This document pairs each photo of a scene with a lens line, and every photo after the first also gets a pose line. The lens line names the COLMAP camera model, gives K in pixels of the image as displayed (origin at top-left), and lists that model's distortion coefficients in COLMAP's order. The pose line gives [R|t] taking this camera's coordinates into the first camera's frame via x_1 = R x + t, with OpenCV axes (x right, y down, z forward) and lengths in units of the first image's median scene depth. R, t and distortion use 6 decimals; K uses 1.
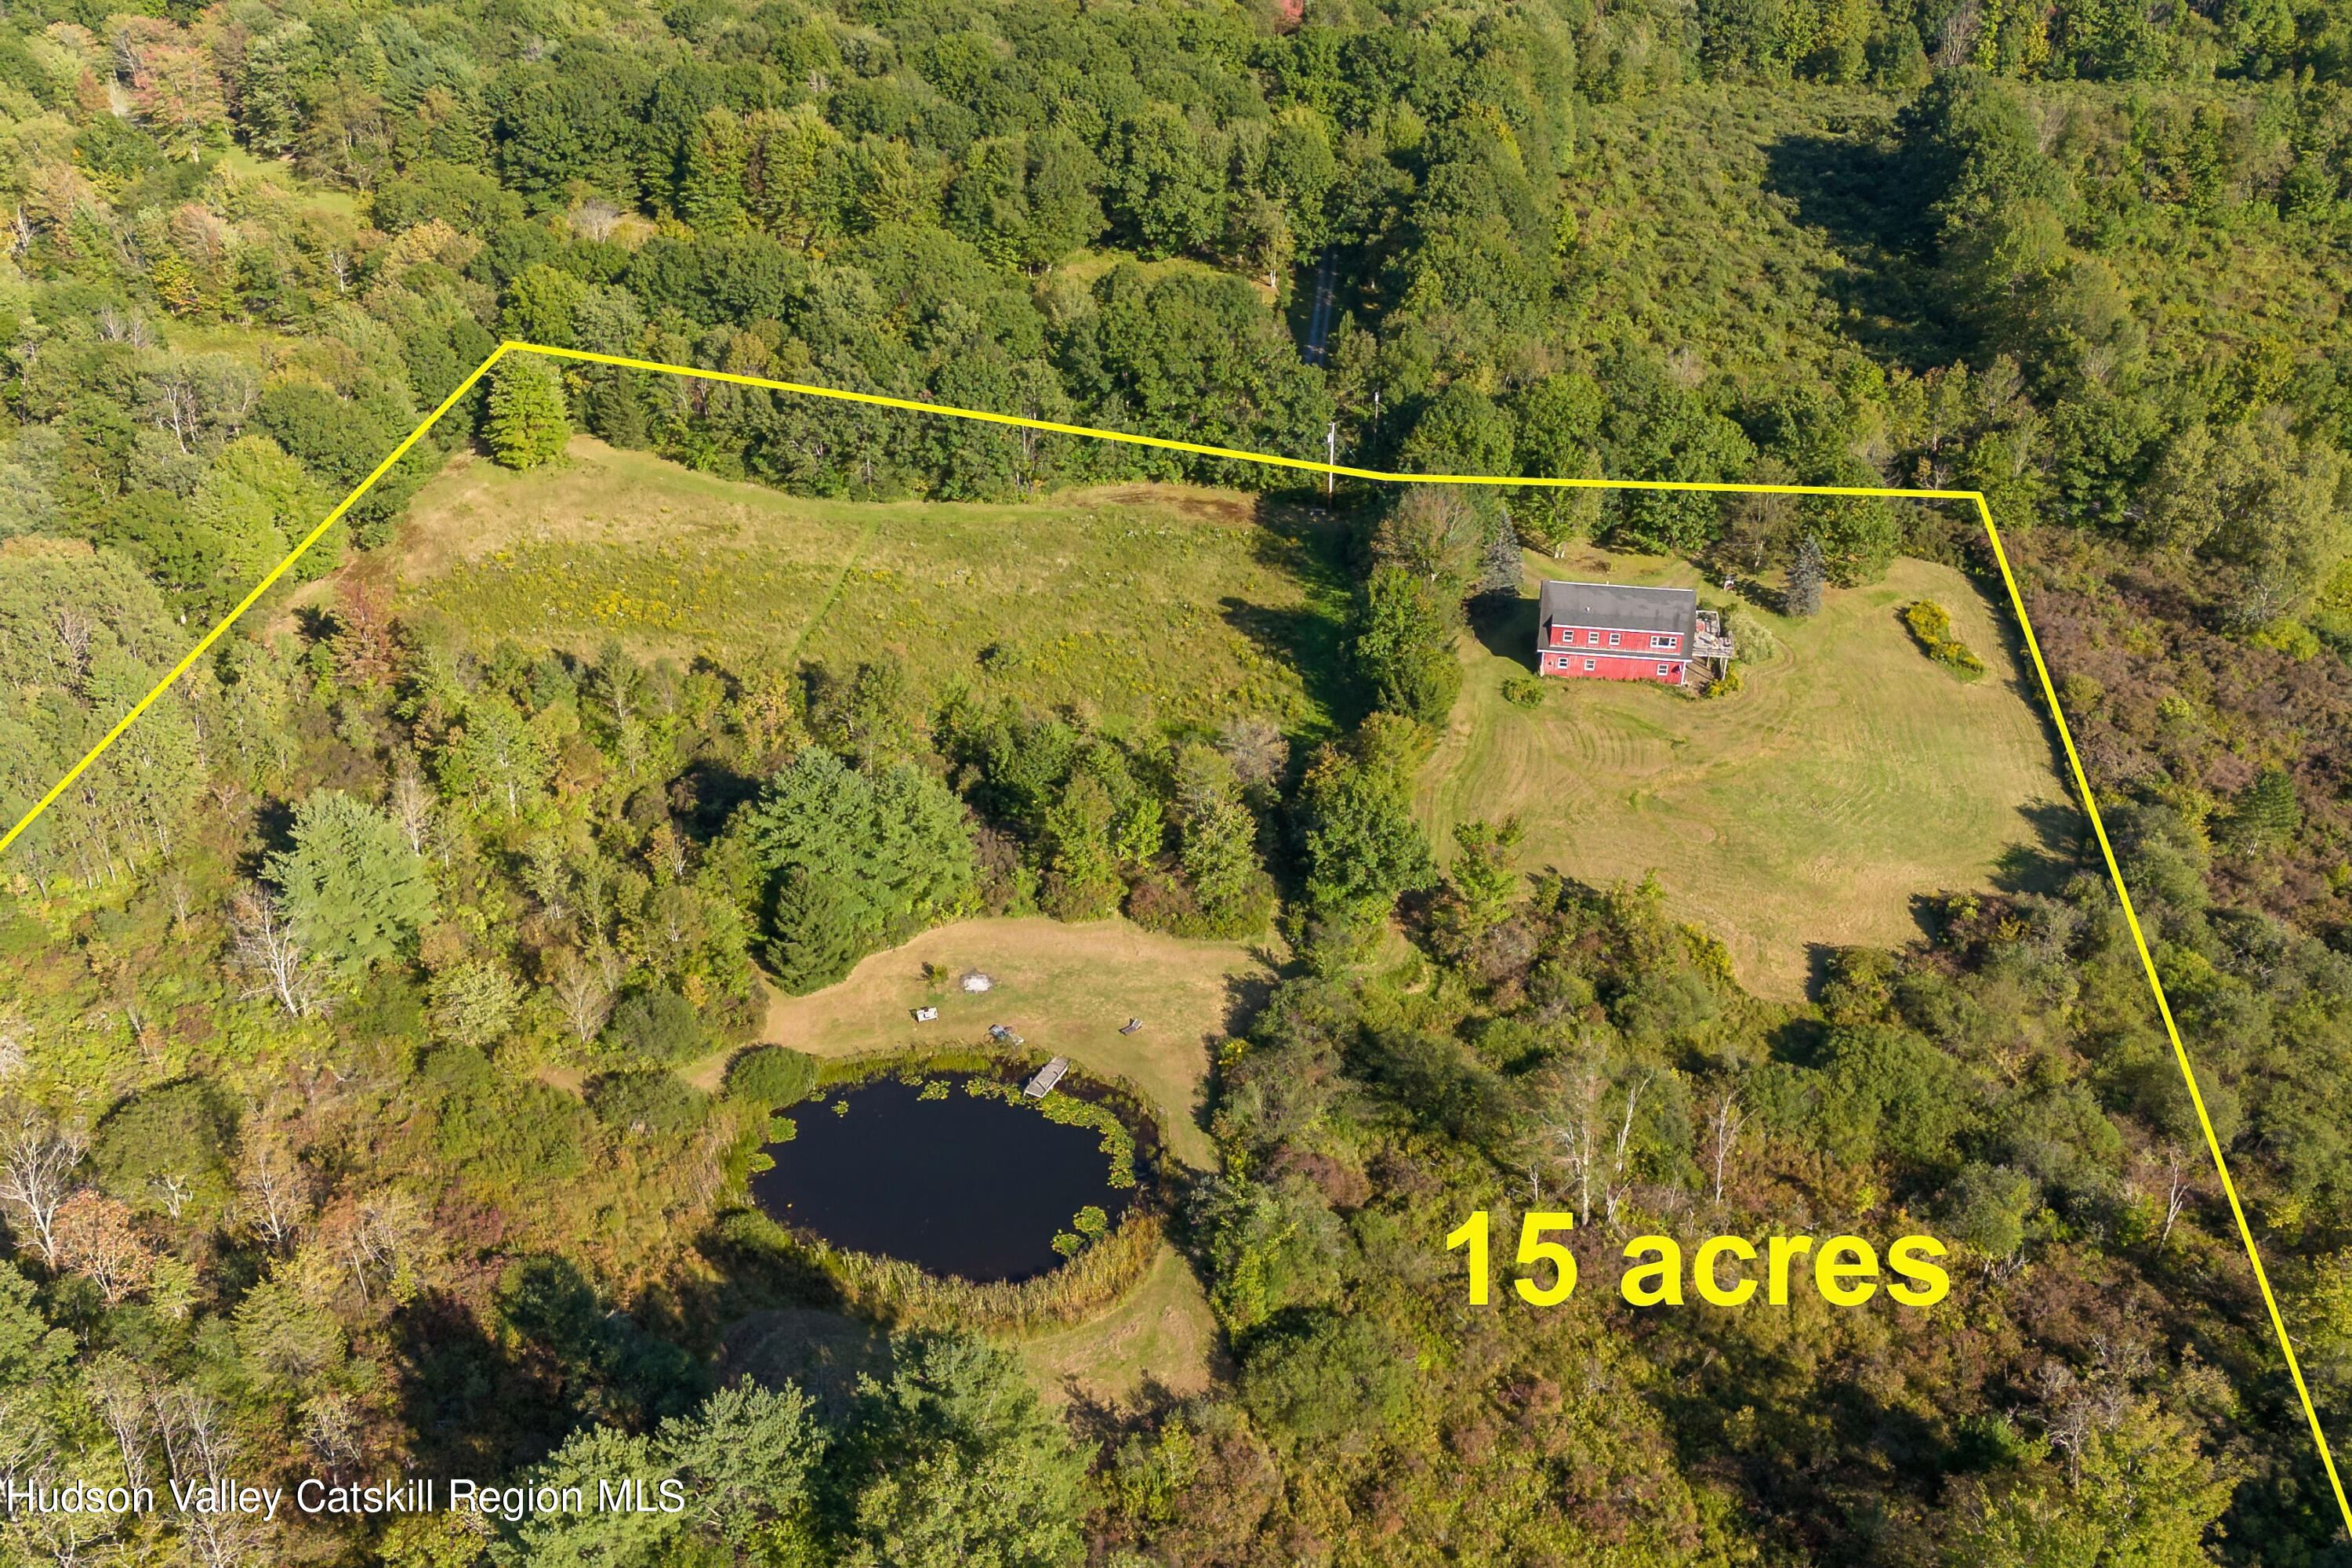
lens RADIAL K [[1567.9, 0, 1176.0], [0, 1567.9, 784.0], [0, 0, 1]] dist [0.103815, -0.112069]
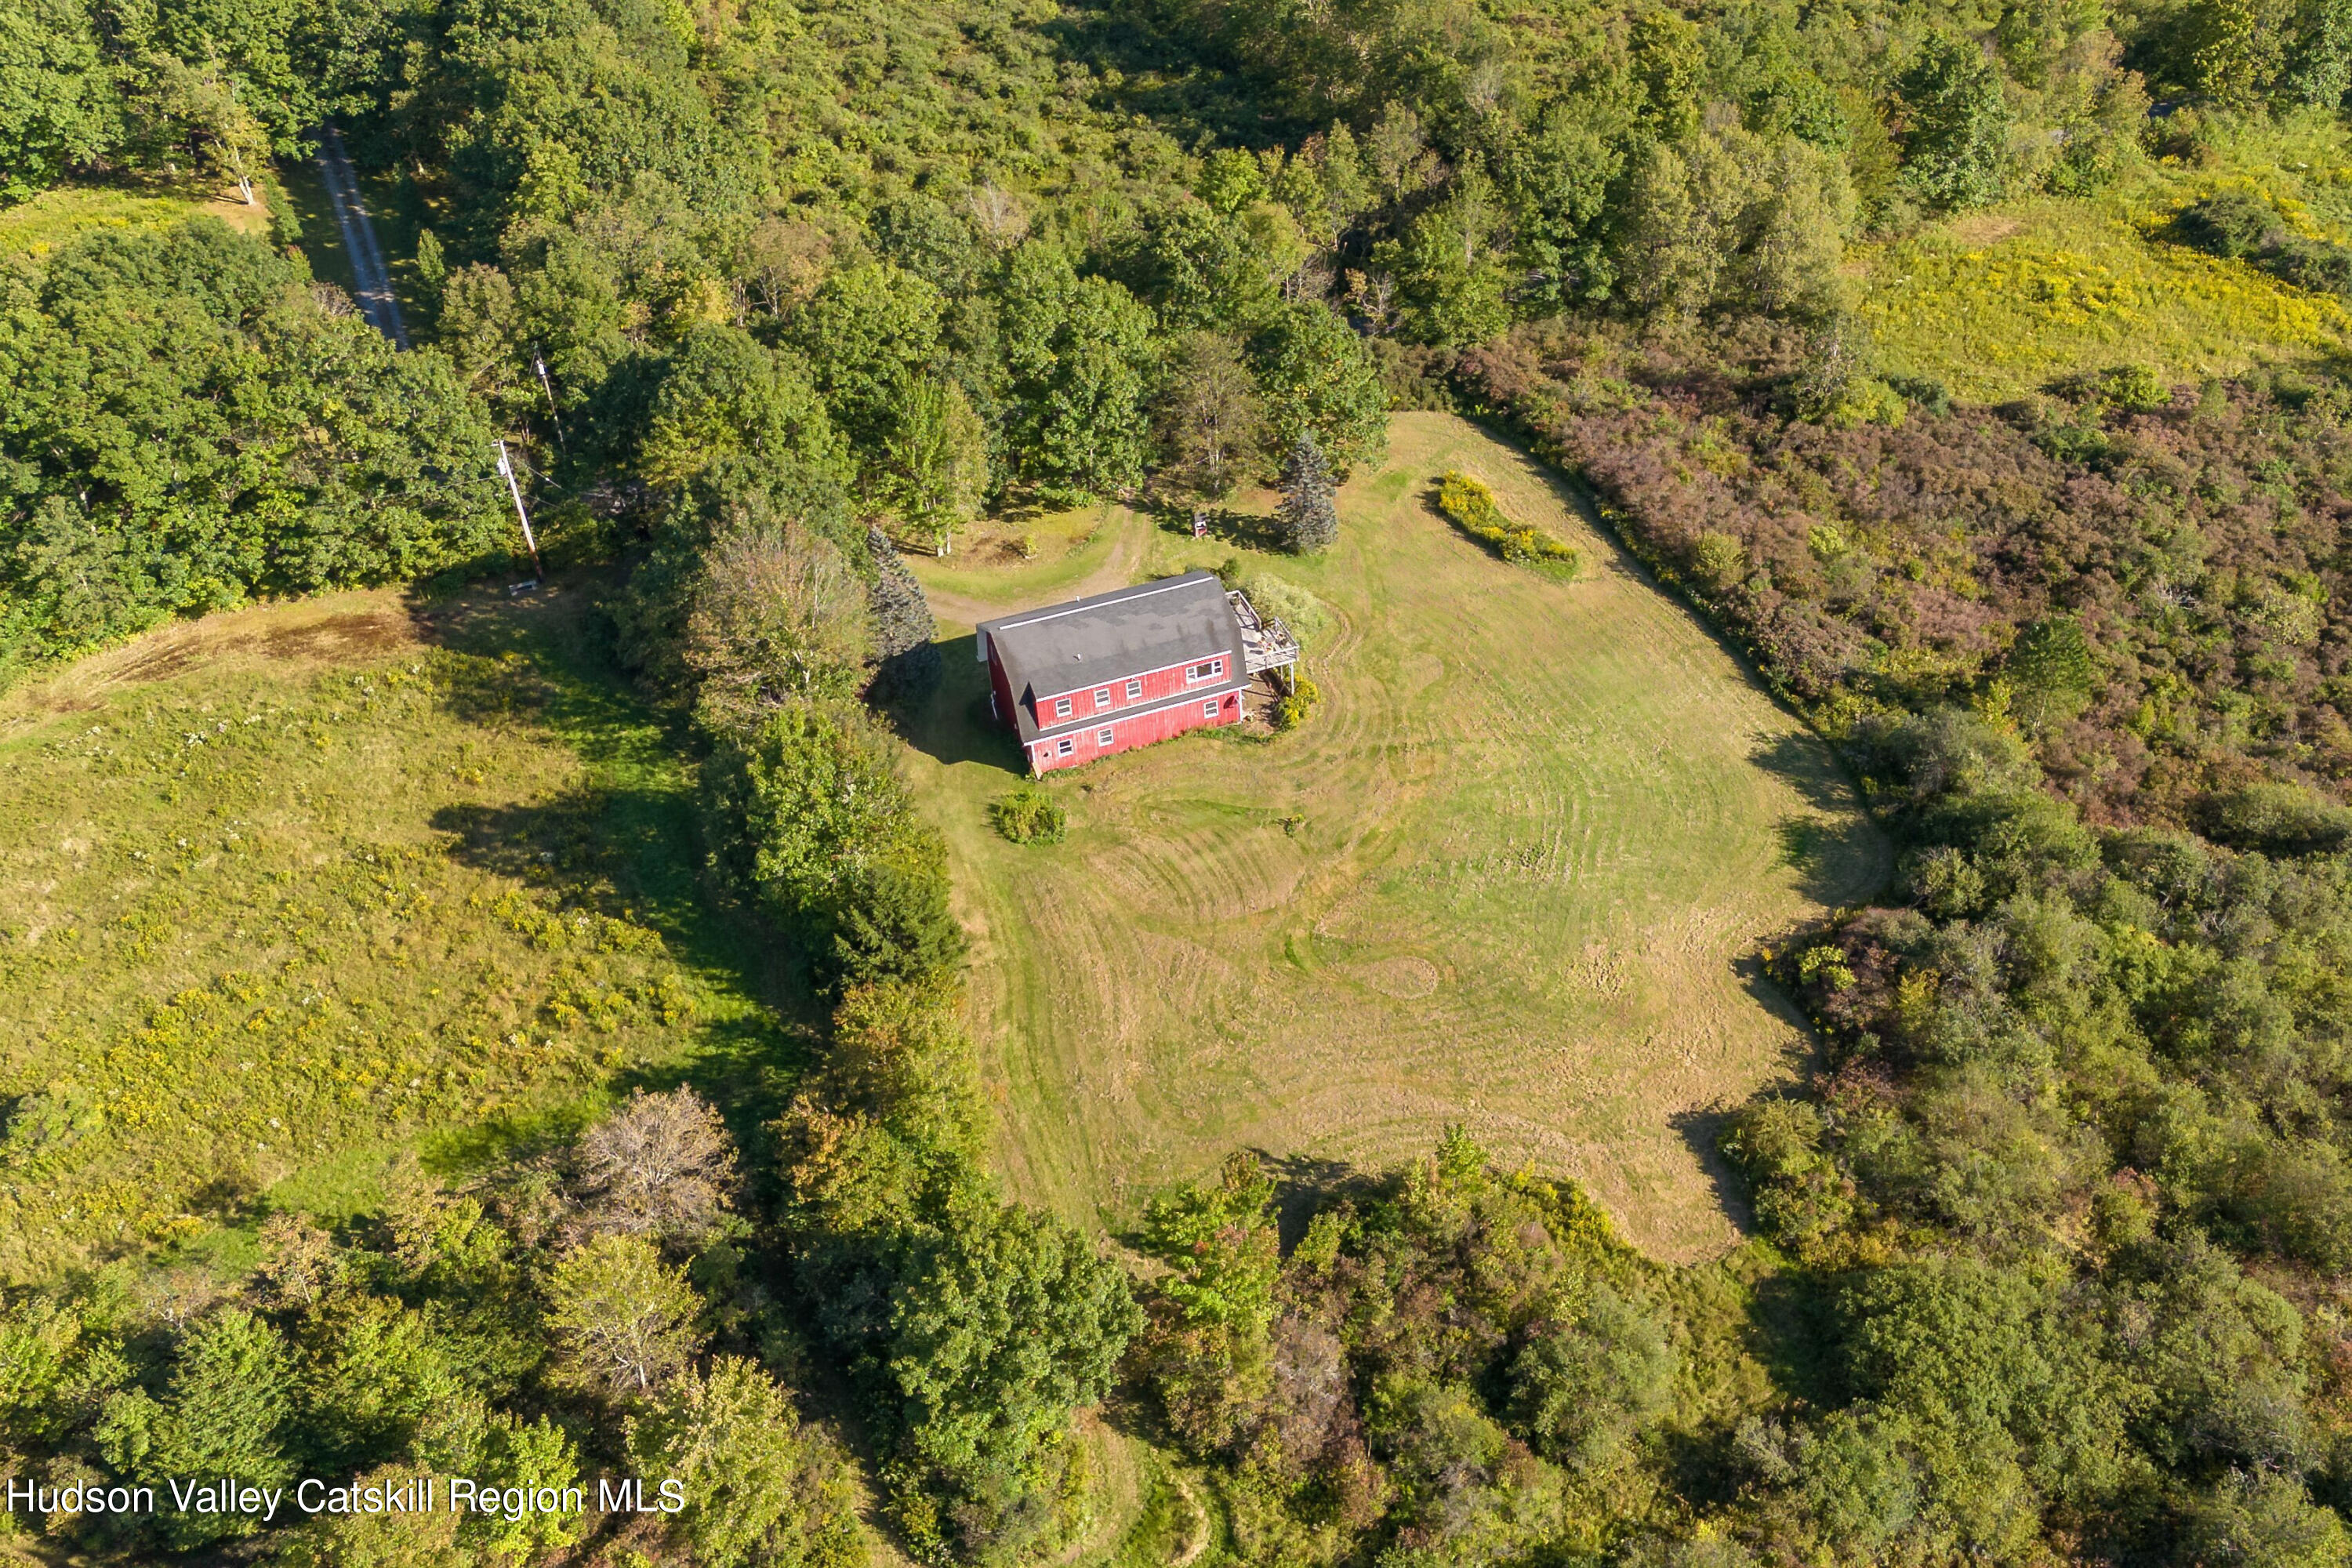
lens RADIAL K [[1847.6, 0, 1176.0], [0, 1847.6, 784.0], [0, 0, 1]] dist [0.079035, -0.091905]
pose [[0.845984, -0.348629, 0.403447, -0.009204], [0.322601, 0.937100, 0.133314, -0.129459], [-0.424547, 0.017371, 0.905239, 0.301962]]
